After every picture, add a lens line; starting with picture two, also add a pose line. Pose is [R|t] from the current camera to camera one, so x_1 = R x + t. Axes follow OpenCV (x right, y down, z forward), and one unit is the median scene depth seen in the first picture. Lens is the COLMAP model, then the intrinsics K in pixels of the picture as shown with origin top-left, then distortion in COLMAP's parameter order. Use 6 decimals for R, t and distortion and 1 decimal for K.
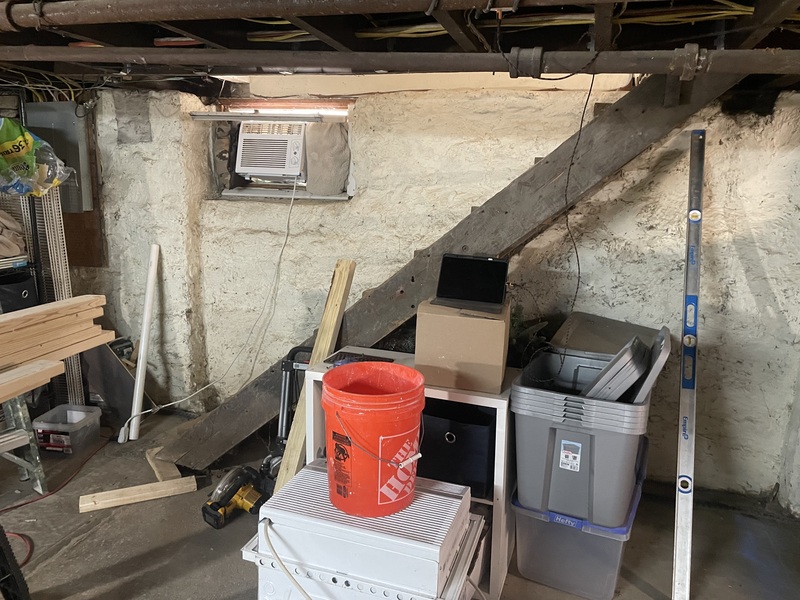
lens RADIAL K [[619.0, 0, 399.5], [0, 619.0, 300.5], [0, 0, 1]] dist [0.008937, -0.006580]
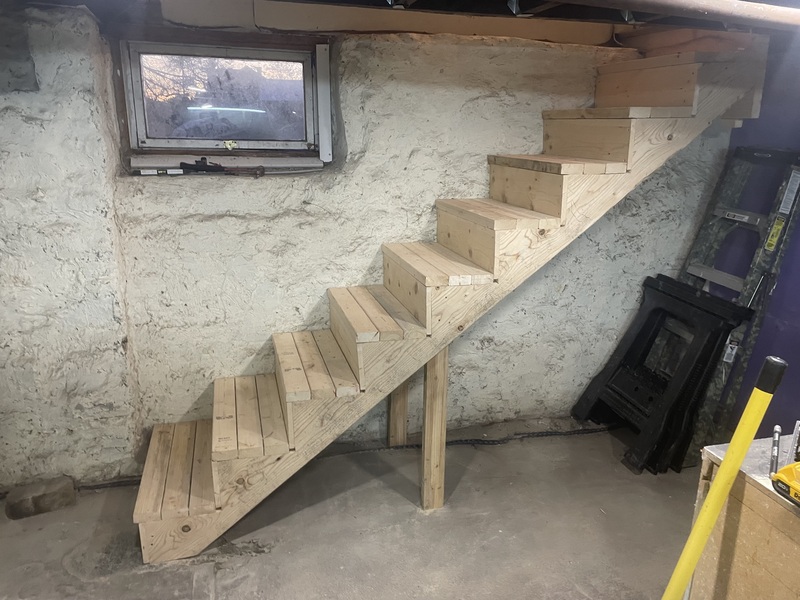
lens RADIAL K [[619.0, 0, 399.2], [0, 619.0, 298.9], [0, 0, 1]] dist [0.008937, -0.006580]
pose [[0.843681, -0.160356, 0.512337, -0.444828], [0.113093, 0.986019, 0.122379, -0.081798], [-0.524798, -0.045307, 0.850020, 0.256721]]
